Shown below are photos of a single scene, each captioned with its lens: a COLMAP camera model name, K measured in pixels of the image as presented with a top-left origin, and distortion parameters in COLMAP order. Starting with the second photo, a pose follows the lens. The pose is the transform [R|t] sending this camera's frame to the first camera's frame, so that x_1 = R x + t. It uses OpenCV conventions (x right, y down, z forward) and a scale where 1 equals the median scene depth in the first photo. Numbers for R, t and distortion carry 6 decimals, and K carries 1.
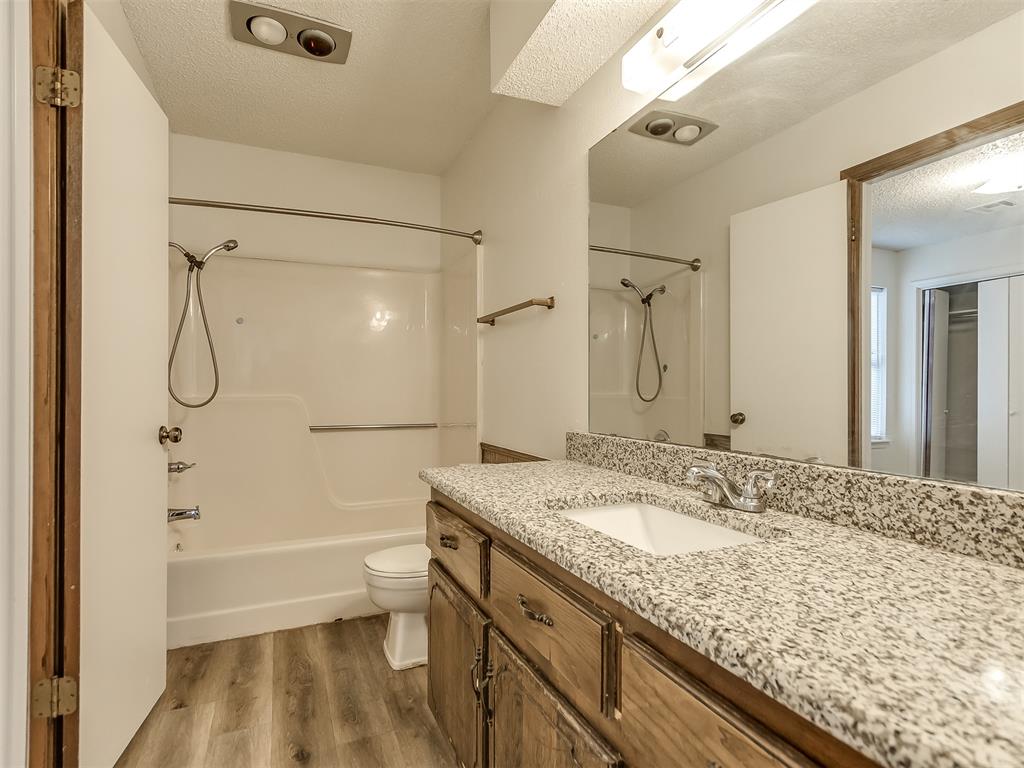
lens RADIAL K [[547.3, 0, 514.7], [0, 547.3, 387.8], [0, 0, 1]] dist [0.001095, 0.000280]
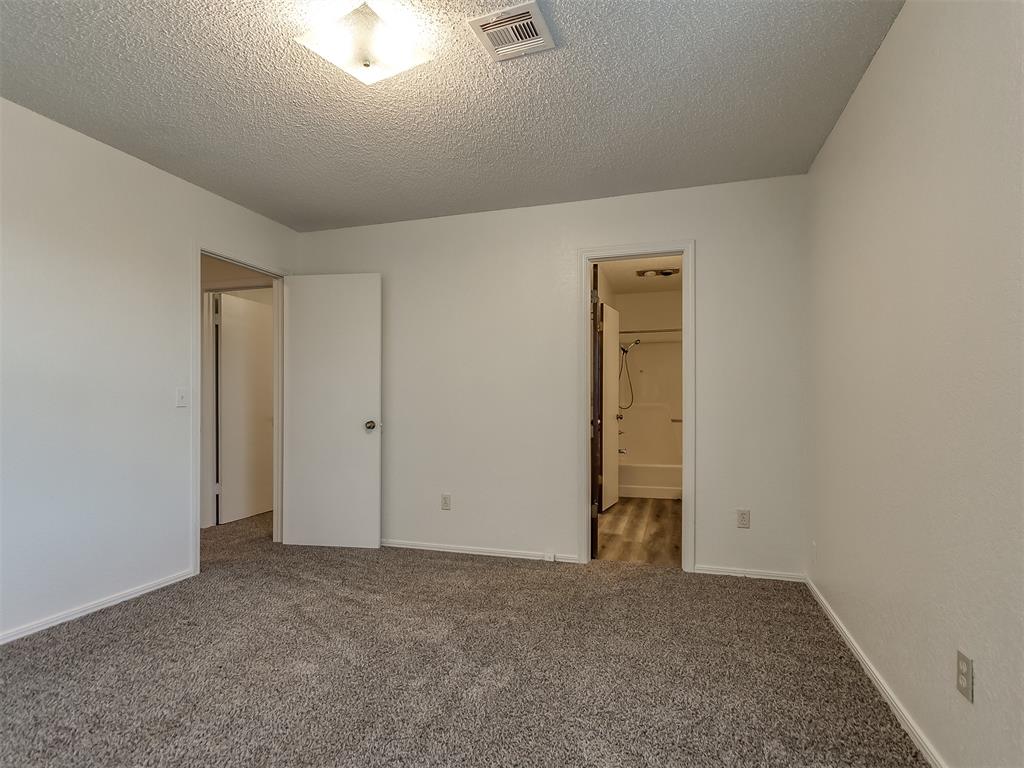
lens RADIAL K [[547.3, 0, 504.8], [0, 547.3, 385.7], [0, 0, 1]] dist [0.001095, 0.000280]
pose [[0.748741, -0.011536, -0.662762, 0.783745], [-0.002152, 0.999801, -0.019834, -0.025313], [0.662859, 0.016277, 0.748567, -1.460502]]
